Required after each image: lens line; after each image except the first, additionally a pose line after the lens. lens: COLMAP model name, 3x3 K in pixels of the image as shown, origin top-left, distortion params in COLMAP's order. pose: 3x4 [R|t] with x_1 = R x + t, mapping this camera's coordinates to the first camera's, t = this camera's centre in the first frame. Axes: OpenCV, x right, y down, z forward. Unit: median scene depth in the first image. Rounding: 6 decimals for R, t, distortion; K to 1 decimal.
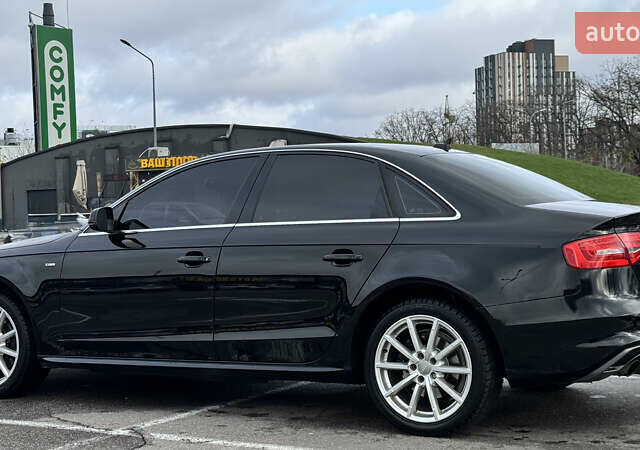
lens RADIAL K [[1131.0, 0, 320.0], [0, 1131.0, 225.0], [0, 0, 1]] dist [0.191365, 0.007516]
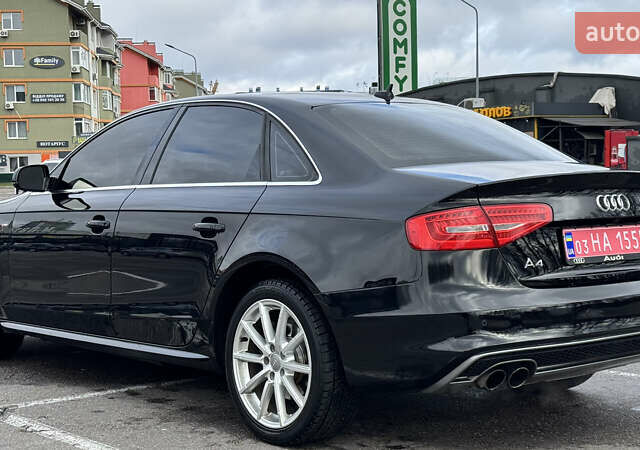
lens RADIAL K [[1131.0, 0, 320.0], [0, 1131.0, 225.0], [0, 0, 1]] dist [0.191365, 0.007516]
pose [[0.948397, 0.024309, -0.316151, 0.370460], [-0.010853, 0.998961, 0.044253, -0.011533], [0.316898, -0.038538, 0.947676, 0.219671]]
